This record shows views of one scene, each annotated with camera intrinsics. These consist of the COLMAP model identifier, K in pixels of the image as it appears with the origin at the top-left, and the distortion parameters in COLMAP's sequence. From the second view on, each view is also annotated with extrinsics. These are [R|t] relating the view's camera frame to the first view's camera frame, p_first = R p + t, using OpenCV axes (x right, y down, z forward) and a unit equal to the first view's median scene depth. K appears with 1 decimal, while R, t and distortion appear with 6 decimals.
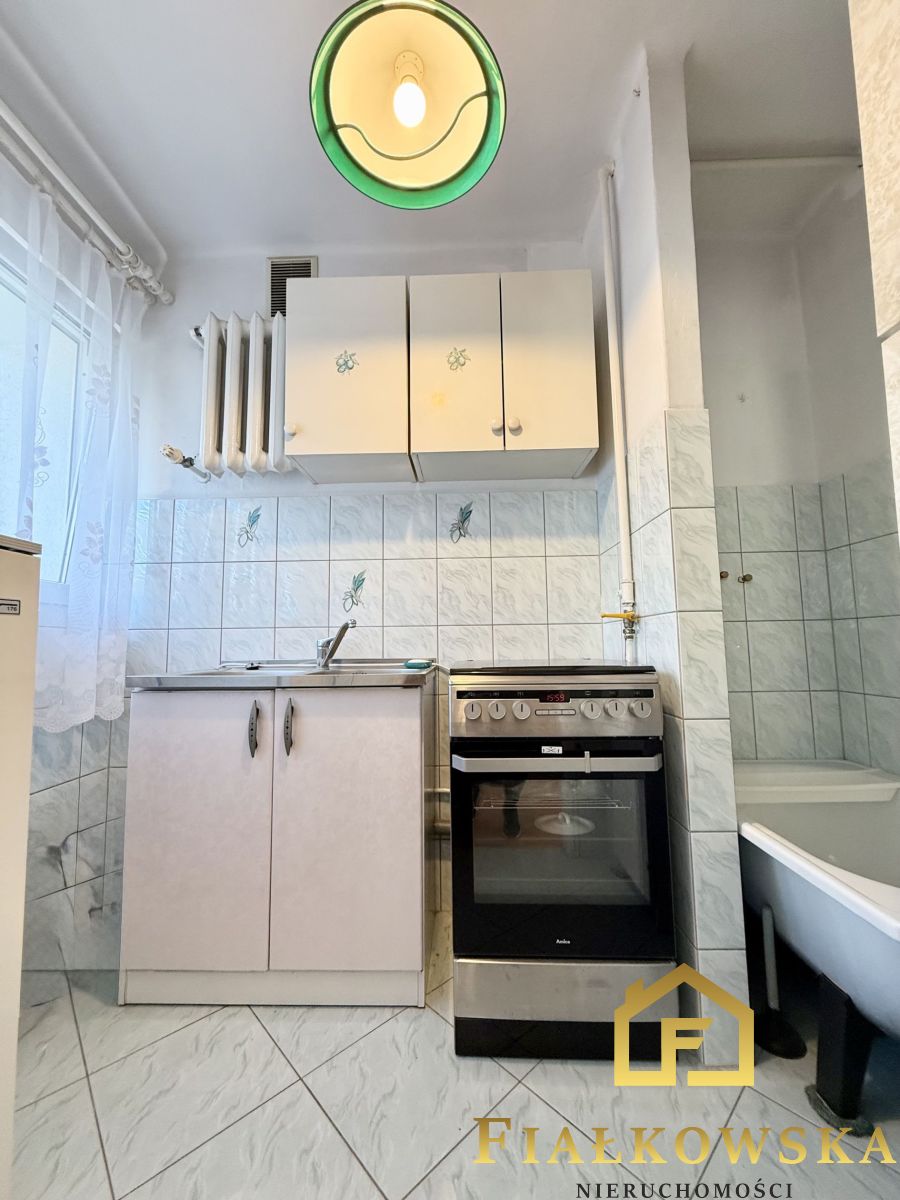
lens RADIAL K [[481.5, 0, 450.0], [0, 481.5, 600.0], [0, 0, 1]] dist [0.000708, 0.000442]
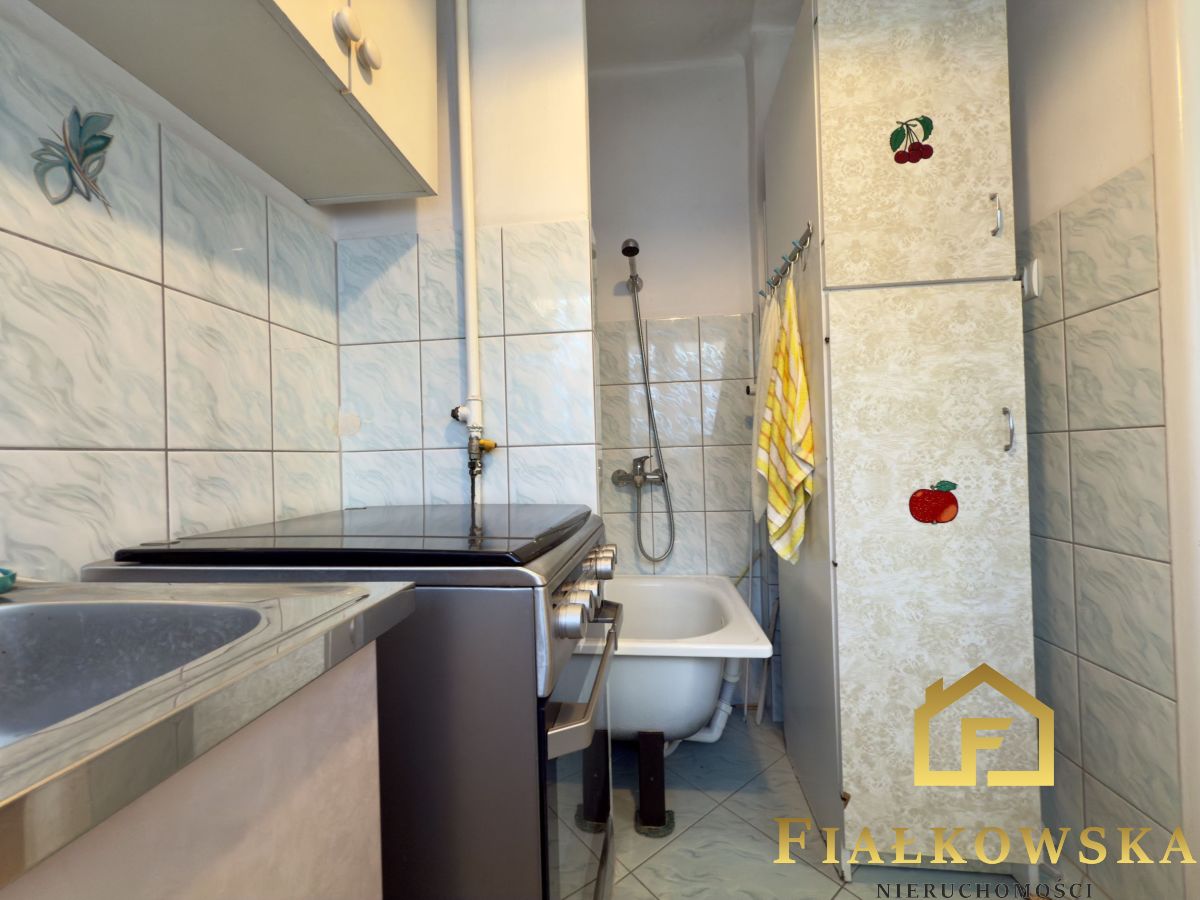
lens RADIAL K [[478.2, 0, 601.5], [0, 478.2, 454.3], [0, 0, 1]] dist [-0.000319, 0.000296]
pose [[0.082682, 0.019210, 0.996391, -0.286940], [-0.068603, 0.997552, -0.013540, 0.035153], [-0.994212, -0.067236, 0.083798, 0.583878]]
